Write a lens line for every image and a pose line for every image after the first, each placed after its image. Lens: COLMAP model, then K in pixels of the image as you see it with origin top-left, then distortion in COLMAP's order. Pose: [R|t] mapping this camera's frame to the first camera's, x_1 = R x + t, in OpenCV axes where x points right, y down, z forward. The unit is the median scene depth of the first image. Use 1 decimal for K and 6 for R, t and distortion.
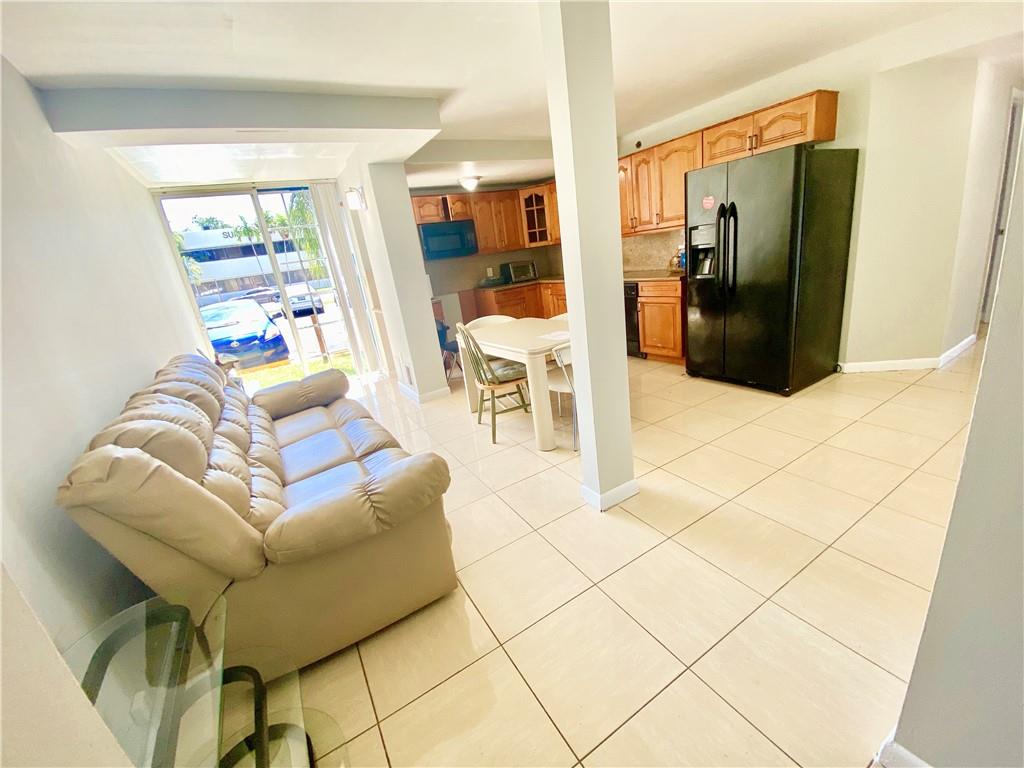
lens RADIAL K [[418.7, 0, 521.2], [0, 418.7, 381.1], [0, 0, 1]] dist [0.020107, -0.020968]
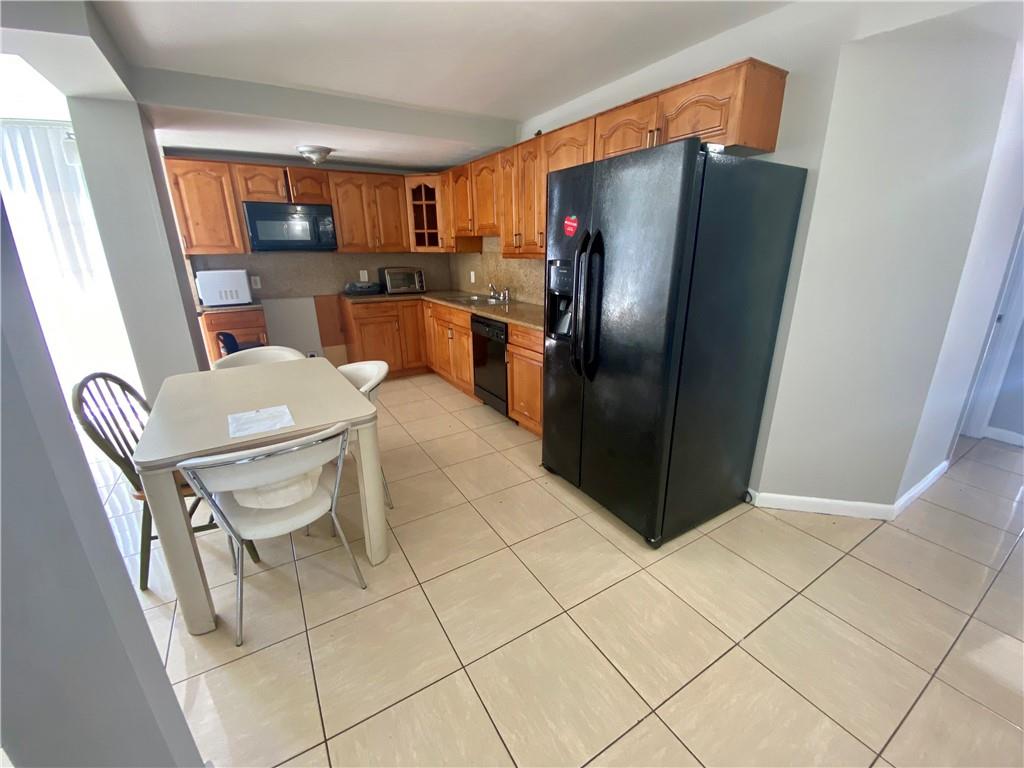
lens RADIAL K [[418.7, 0, 521.2], [0, 418.7, 381.1], [0, 0, 1]] dist [0.020107, -0.020968]
pose [[0.991663, 0.118378, 0.050911, 0.272644], [-0.118372, 0.992964, -0.003147, -0.135441], [-0.050926, -0.002905, 0.998698, 0.281080]]
